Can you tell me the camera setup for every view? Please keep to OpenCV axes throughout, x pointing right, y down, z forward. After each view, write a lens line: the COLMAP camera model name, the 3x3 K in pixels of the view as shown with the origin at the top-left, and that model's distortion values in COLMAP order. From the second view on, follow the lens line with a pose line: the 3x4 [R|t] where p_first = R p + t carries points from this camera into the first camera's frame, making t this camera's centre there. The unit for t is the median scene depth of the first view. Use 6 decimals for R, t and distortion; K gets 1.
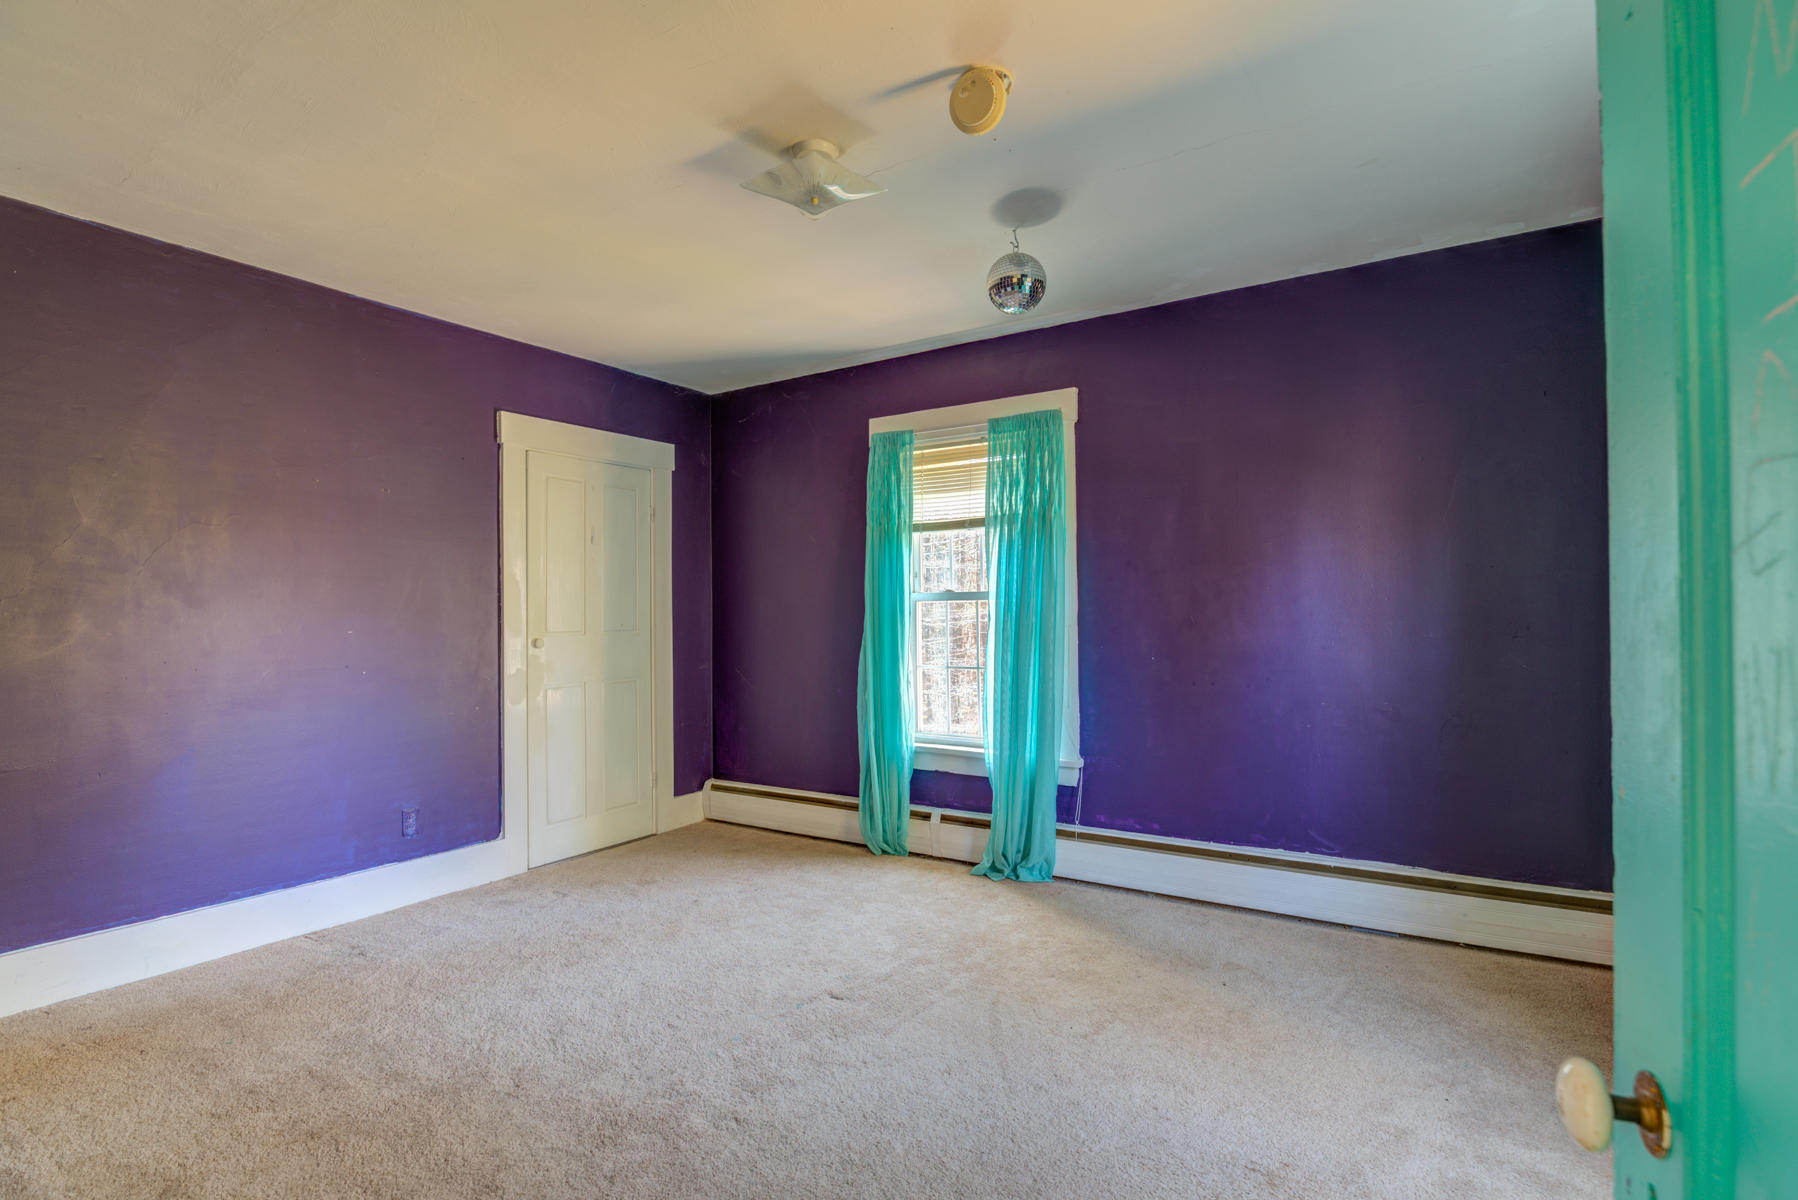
lens RADIAL K [[870.2, 0, 901.9], [0, 870.2, 597.0], [0, 0, 1]] dist [-0.016290, -0.000770]
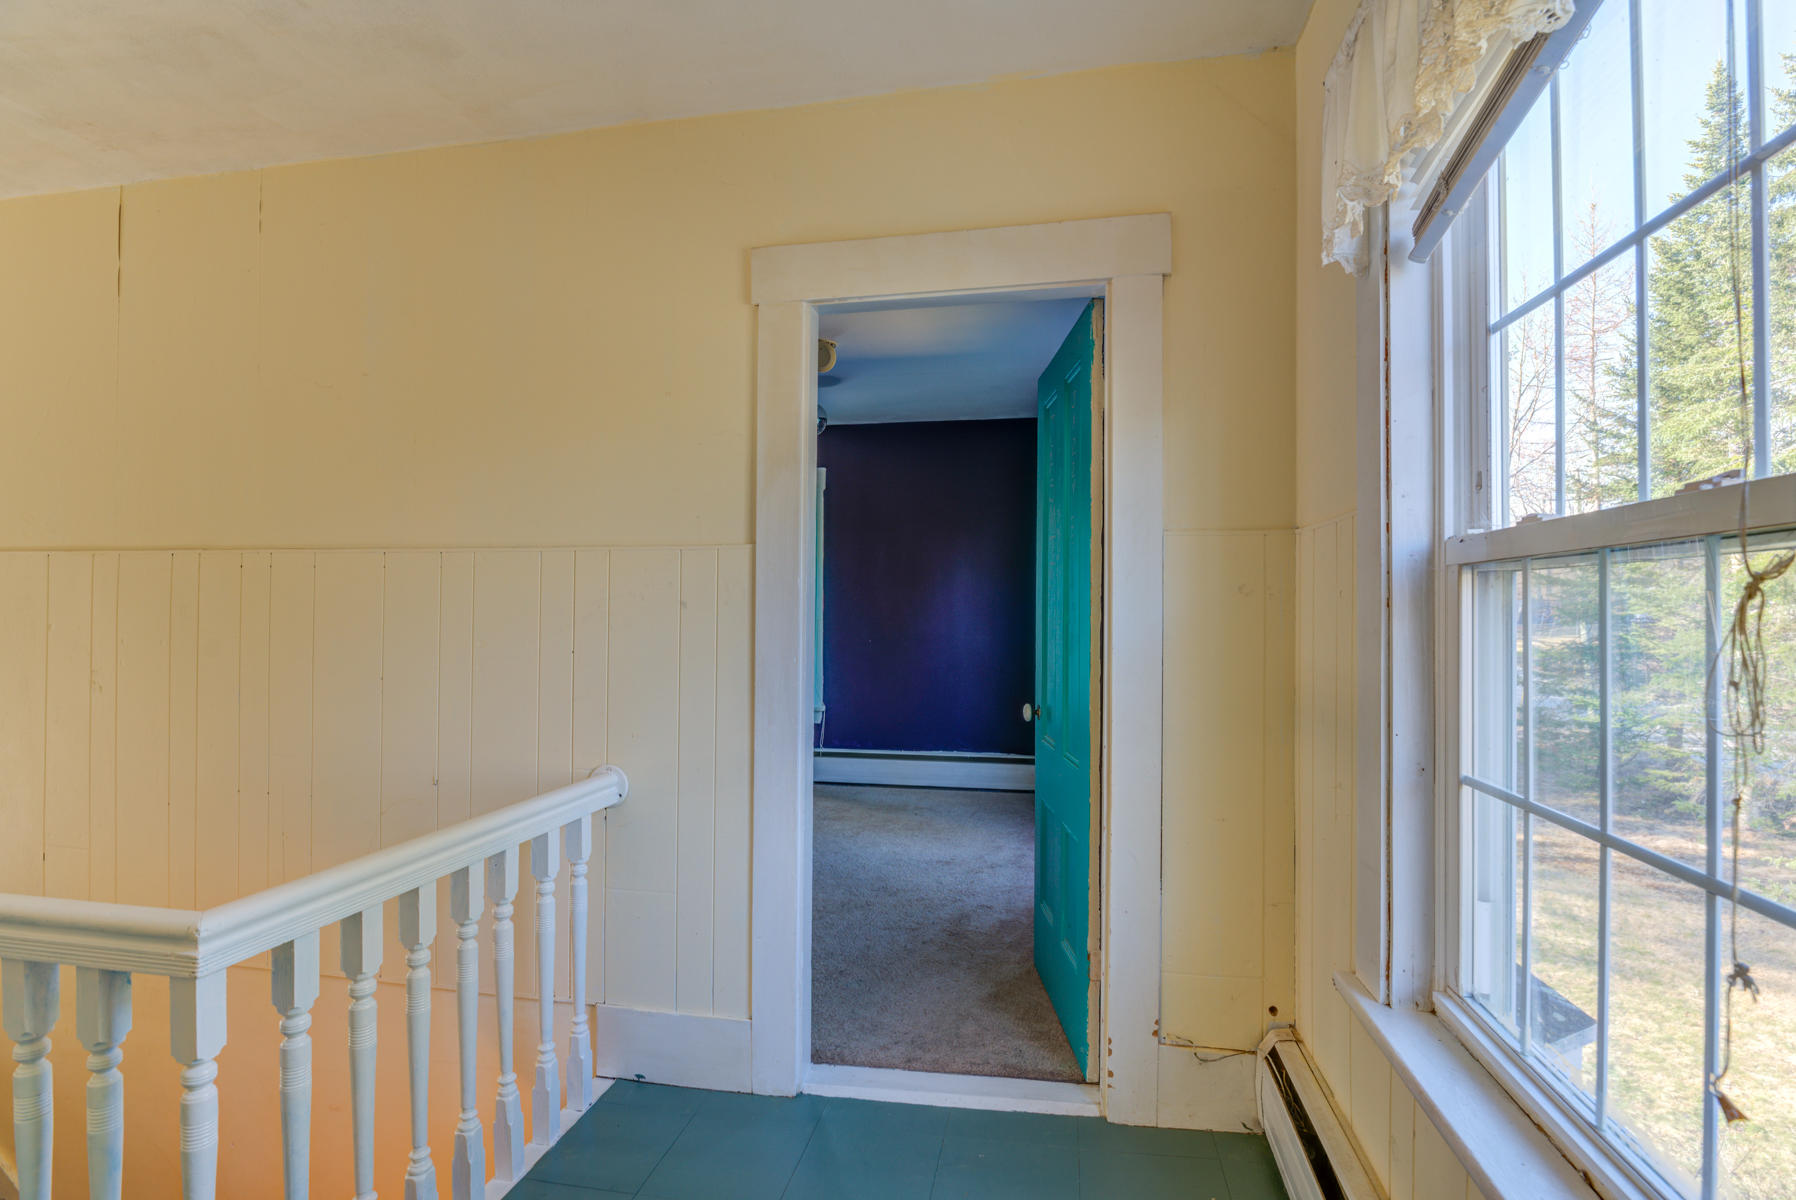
lens RADIAL K [[869.2, 0, 898.9], [0, 869.2, 602.5], [0, 0, 1]] dist [-0.016290, -0.000770]
pose [[0.924456, 0.005083, 0.381255, -0.344145], [-0.005061, 0.999987, -0.001061, 0.001134], [-0.381255, -0.000949, 0.924469, -0.647421]]
